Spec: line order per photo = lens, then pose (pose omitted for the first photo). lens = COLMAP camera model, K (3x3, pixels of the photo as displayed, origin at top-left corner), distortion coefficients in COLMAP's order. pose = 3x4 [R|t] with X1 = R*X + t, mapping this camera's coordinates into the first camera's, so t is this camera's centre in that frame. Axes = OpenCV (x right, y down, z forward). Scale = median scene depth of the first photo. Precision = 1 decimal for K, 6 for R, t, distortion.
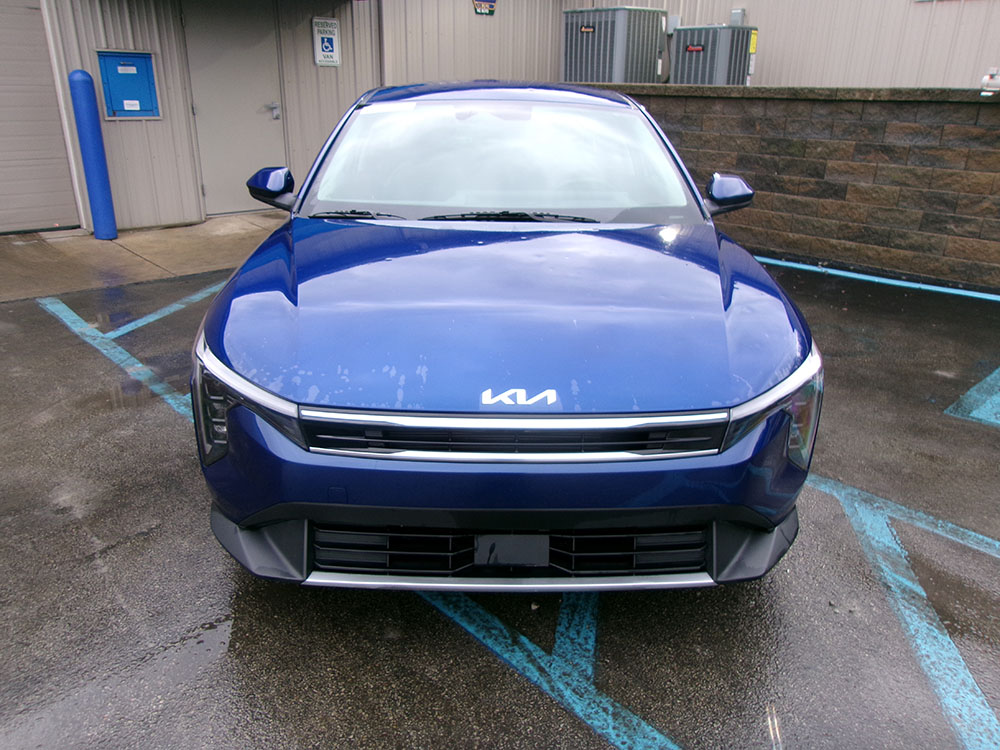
lens RADIAL K [[773.7, 0, 498.1], [0, 773.7, 384.5], [0, 0, 1]] dist [-0.013073, 0.027525]
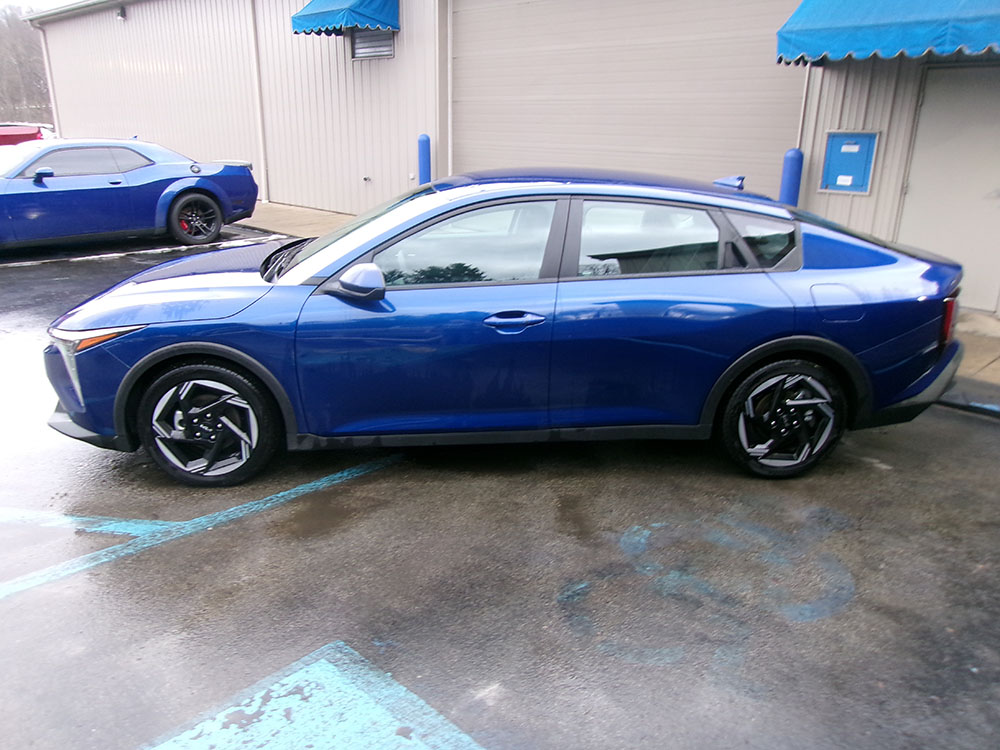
lens RADIAL K [[773.7, 0, 498.1], [0, 773.7, 384.5], [0, 0, 1]] dist [-0.013073, 0.027525]
pose [[0.036882, 0.310226, -0.949947, 0.728495], [-0.374629, 0.885561, 0.274654, -0.263527], [0.926441, 0.345748, 0.148881, 0.576373]]
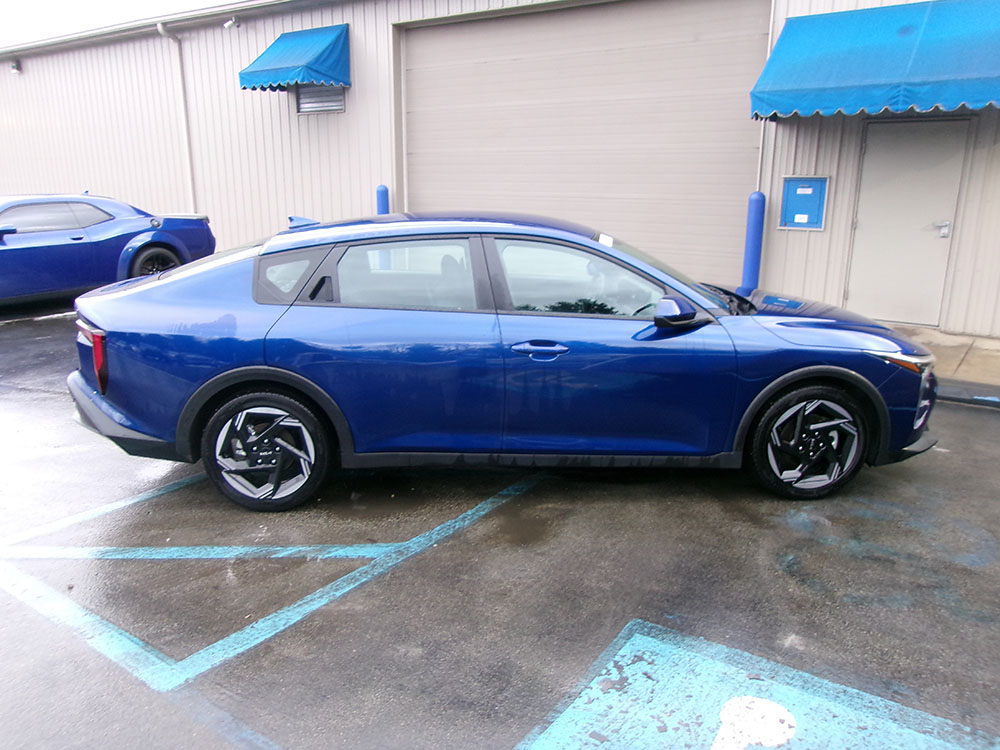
lens RADIAL K [[773.7, 0, 498.1], [0, 773.7, 384.5], [0, 0, 1]] dist [-0.013073, 0.027525]
pose [[0.214219, 0.244900, -0.945587, 0.768200], [-0.353779, 0.921786, 0.158589, -0.166265], [0.910467, 0.300556, 0.284105, 0.339420]]
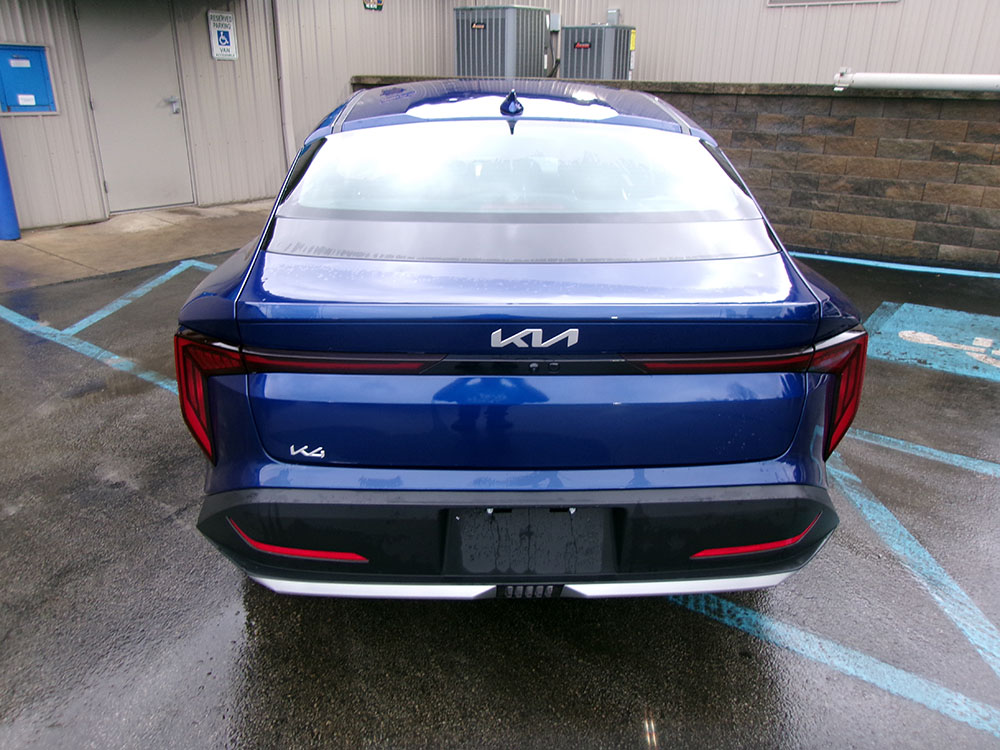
lens RADIAL K [[773.7, 0, 498.1], [0, 773.7, 384.5], [0, 0, 1]] dist [-0.013073, 0.027525]
pose [[0.982797, -0.067369, 0.171961, -0.100123], [0.065370, 0.997712, 0.017269, 0.018311], [-0.172730, -0.005730, 0.984952, -0.067362]]
